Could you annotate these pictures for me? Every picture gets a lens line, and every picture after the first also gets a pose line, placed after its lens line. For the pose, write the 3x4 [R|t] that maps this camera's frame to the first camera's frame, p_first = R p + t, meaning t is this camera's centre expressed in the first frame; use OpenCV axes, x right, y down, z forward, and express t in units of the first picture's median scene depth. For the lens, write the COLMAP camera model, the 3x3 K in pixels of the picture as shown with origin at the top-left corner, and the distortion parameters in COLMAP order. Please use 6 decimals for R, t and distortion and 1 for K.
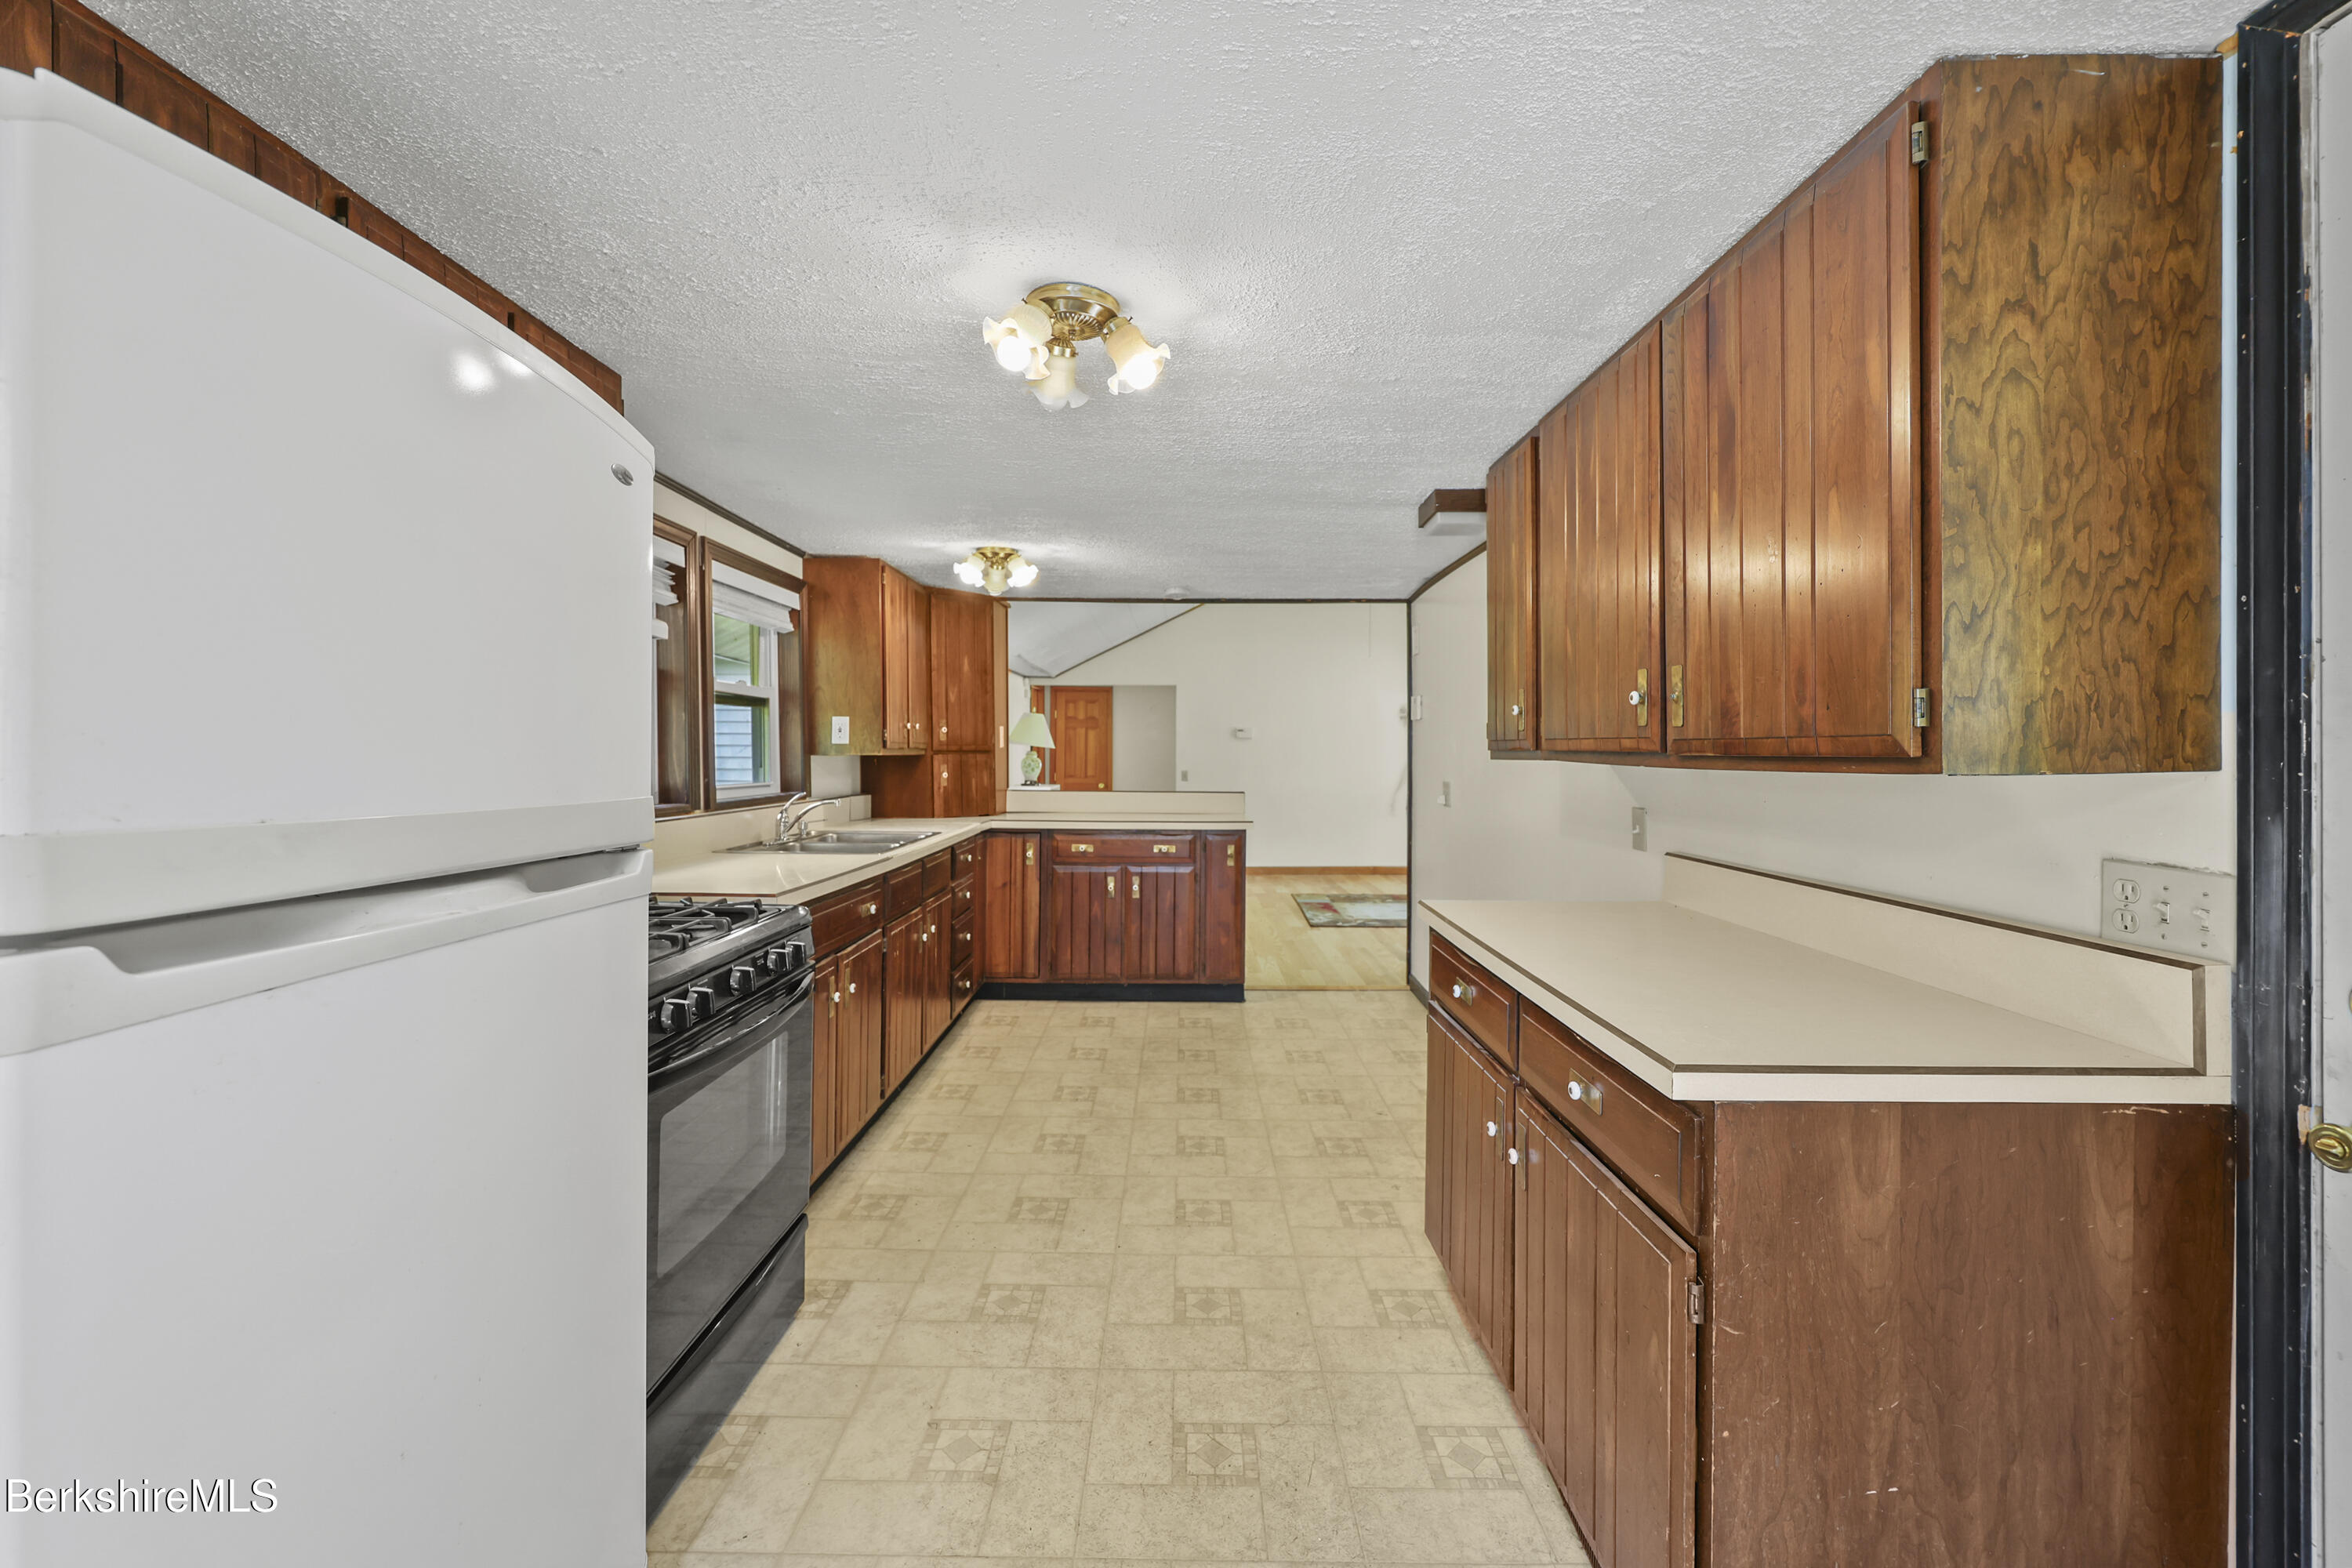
lens RADIAL K [[950.9, 0, 1181.3], [0, 950.9, 759.8], [0, 0, 1]] dist [-0.000773, 0.000361]
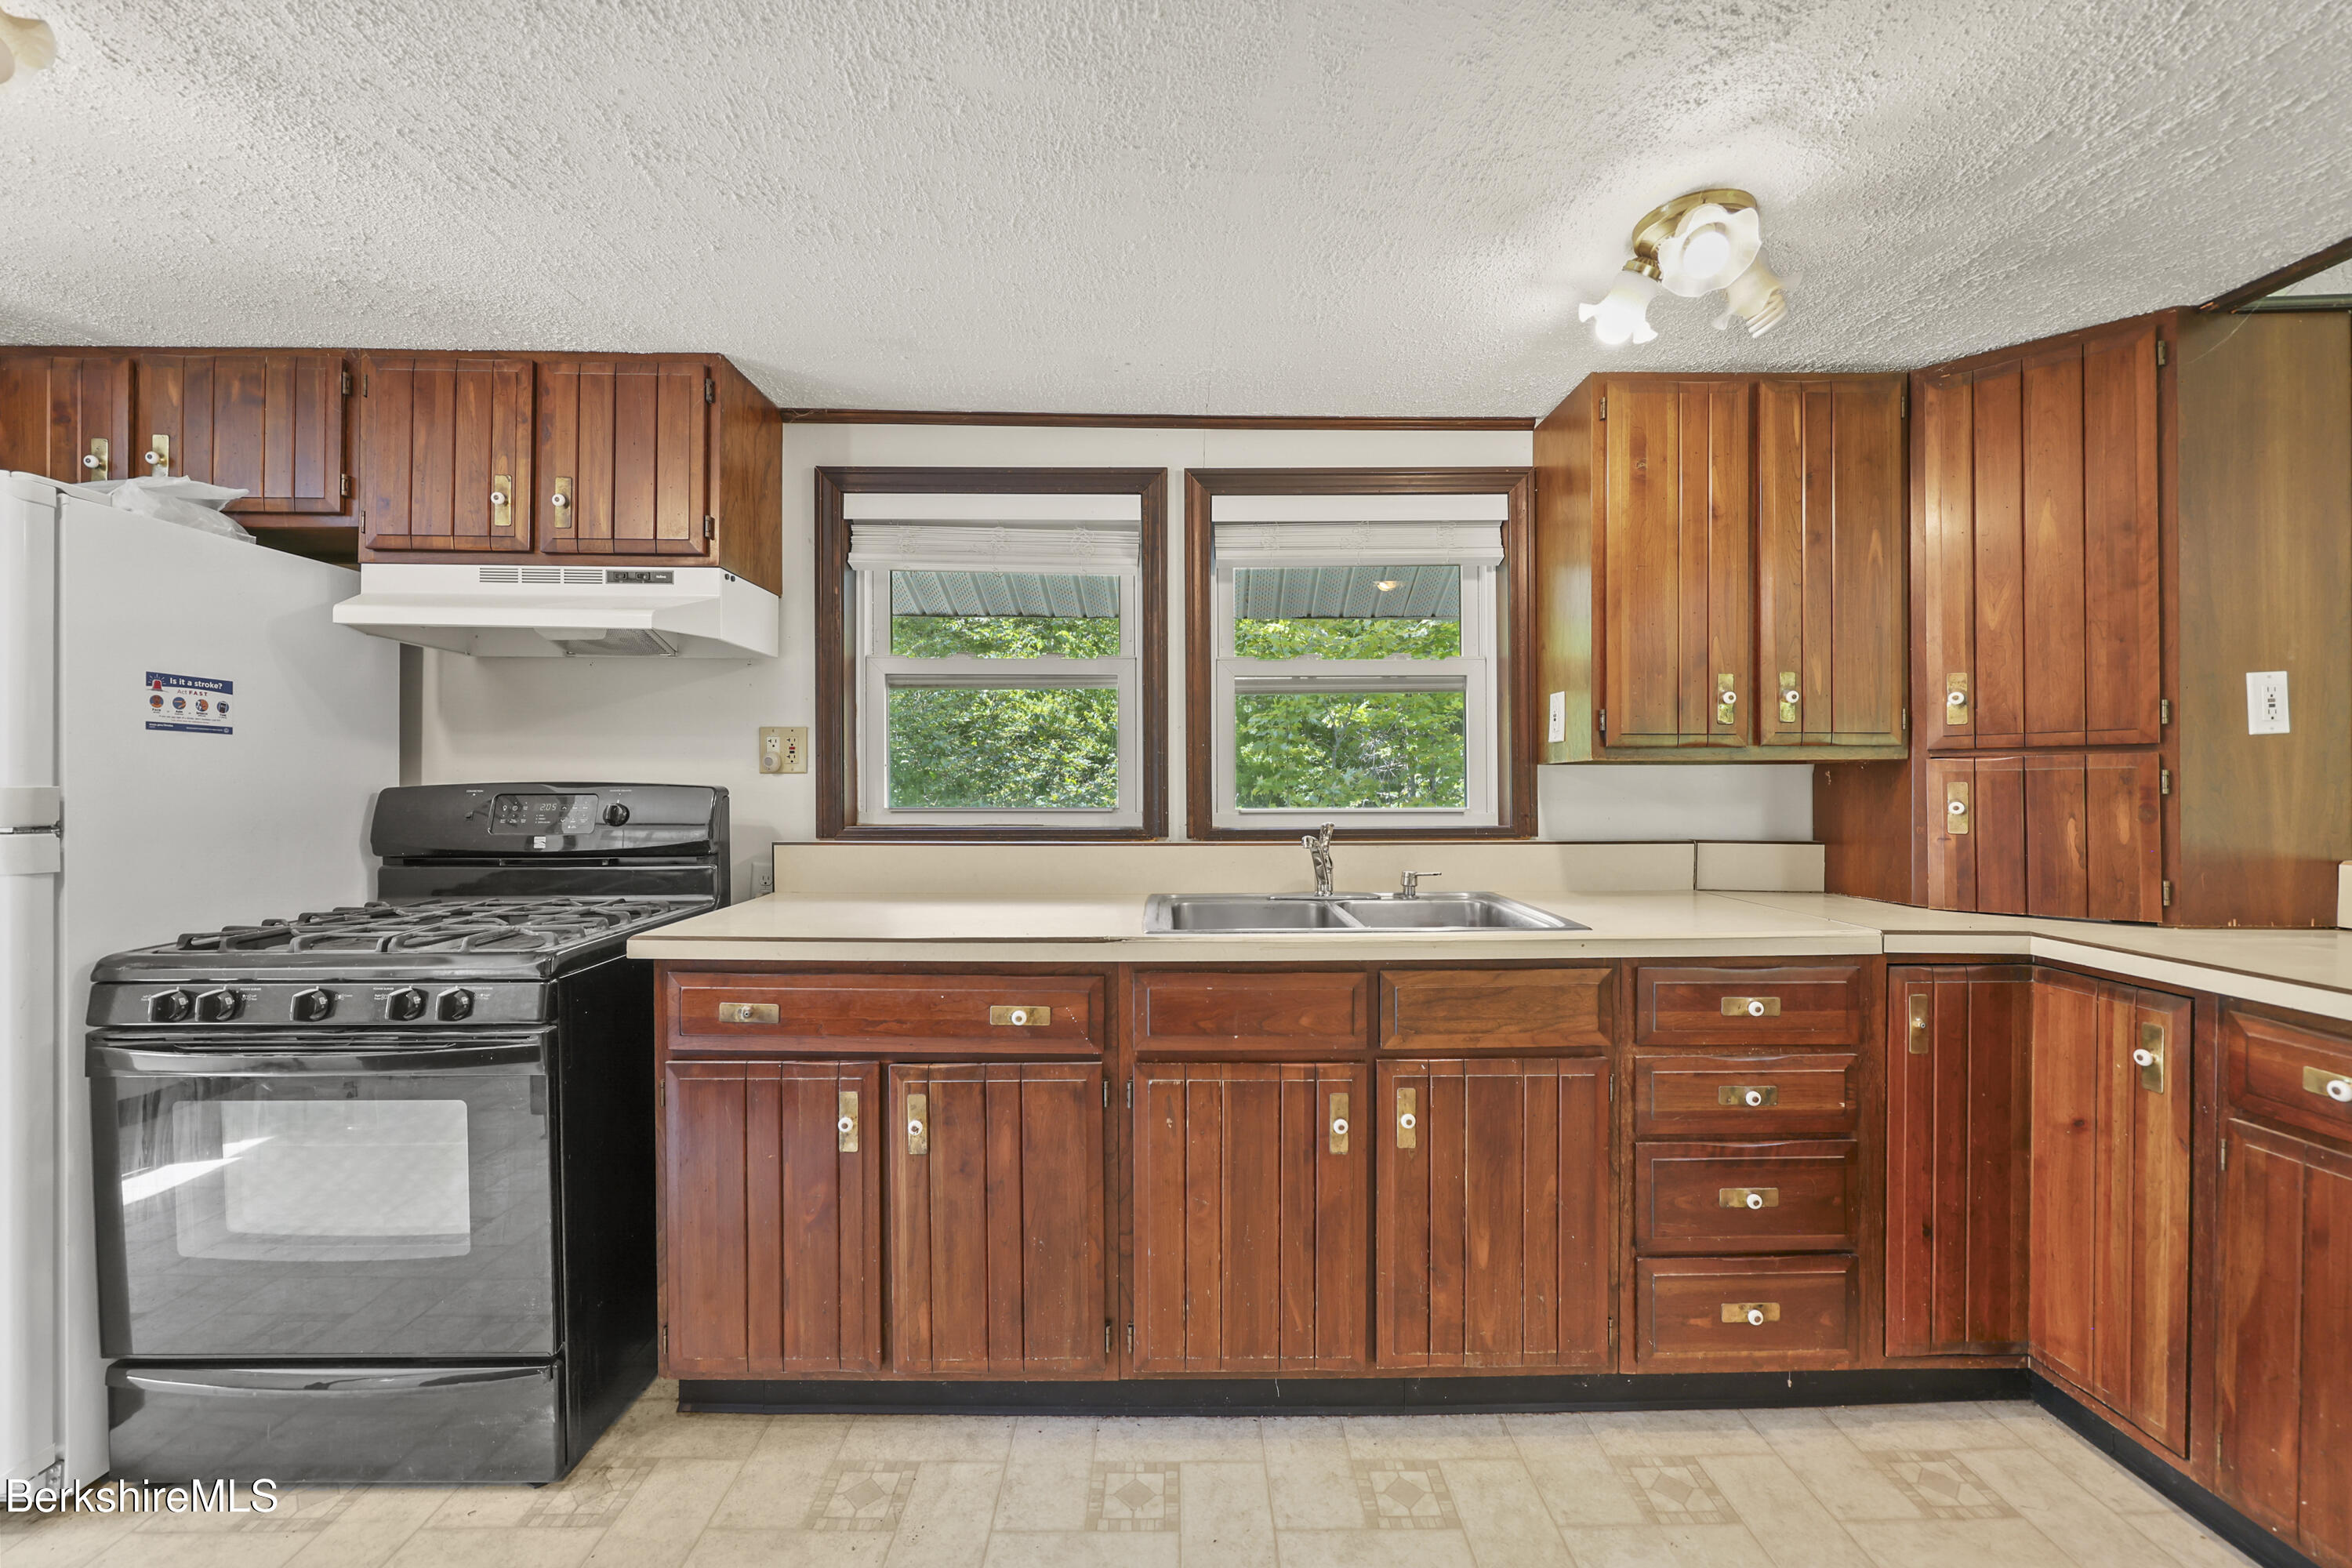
lens RADIAL K [[950.9, 0, 1183.1], [0, 950.9, 789.9], [0, 0, 1]] dist [-0.000773, 0.000361]
pose [[0.012242, 0.002905, -0.999921, 0.210044], [-0.005683, 0.999980, 0.002836, 0.011503], [0.999909, 0.005648, 0.012258, 0.872825]]
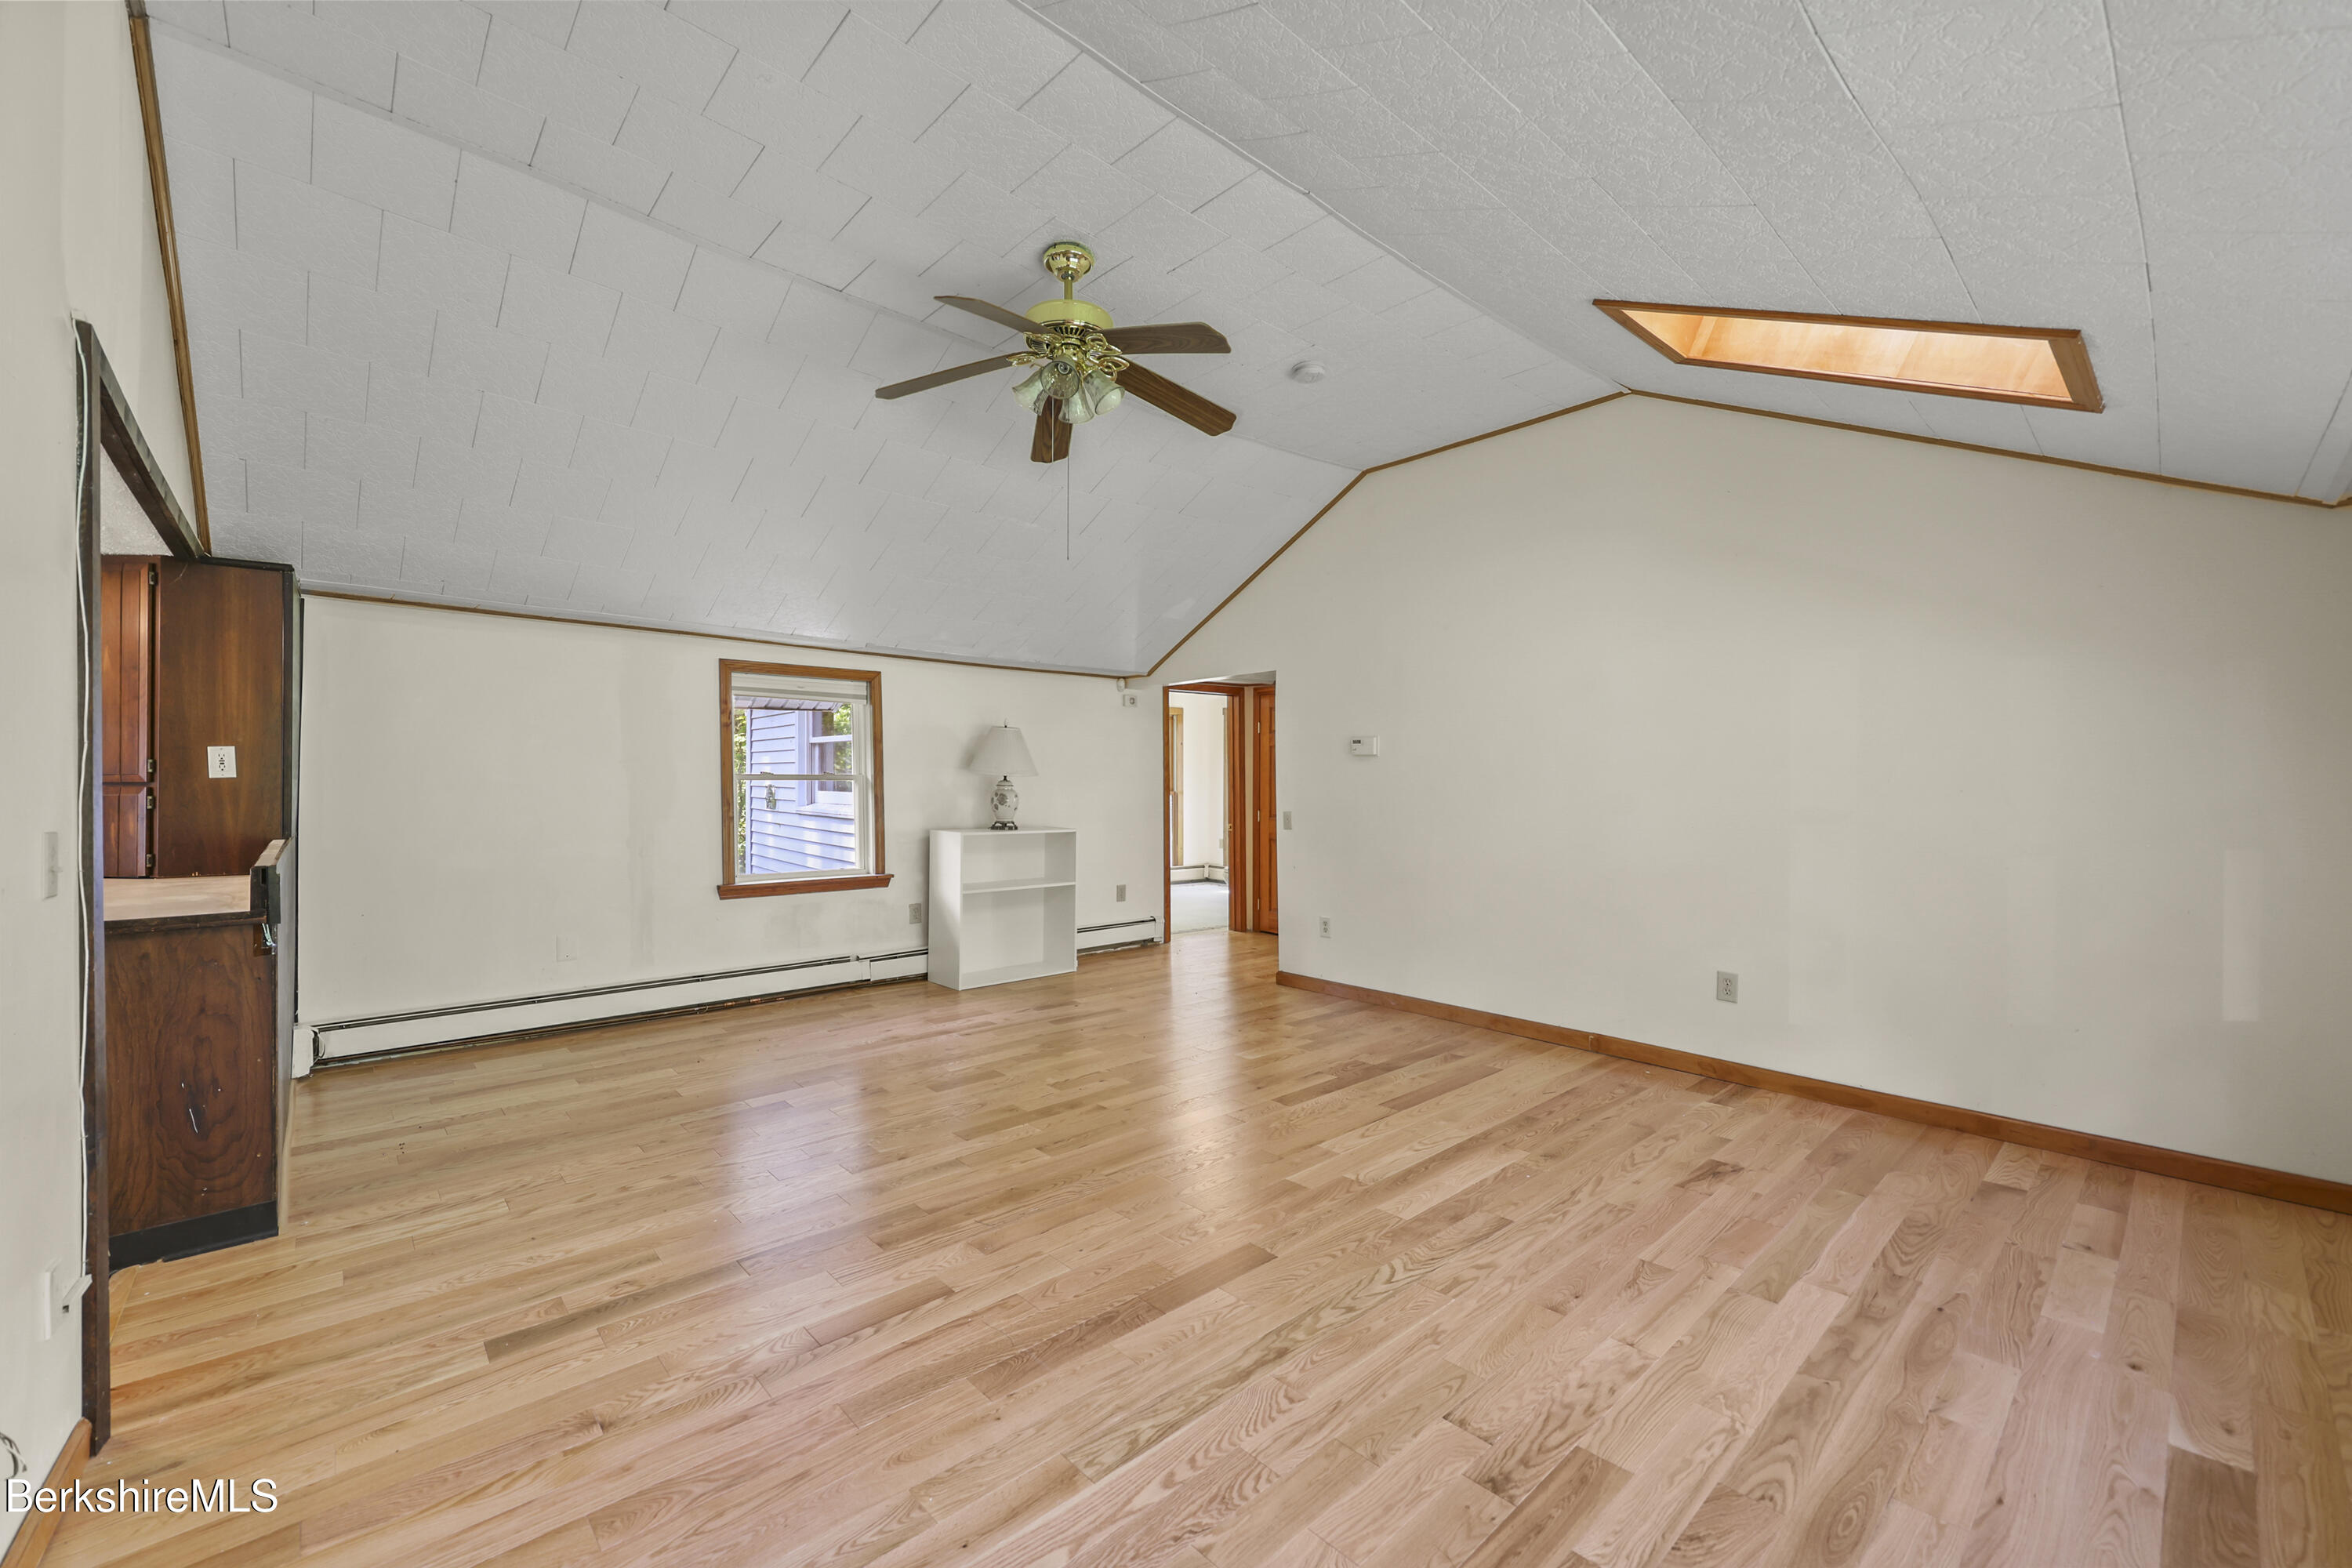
lens RADIAL K [[950.9, 0, 1173.6], [0, 950.9, 783.1], [0, 0, 1]] dist [-0.000773, 0.000361]
pose [[0.668593, -0.005131, -0.743611, 1.102661], [0.000315, 0.999978, -0.006616, -0.006382], [0.743629, 0.004189, 0.668580, 1.513274]]
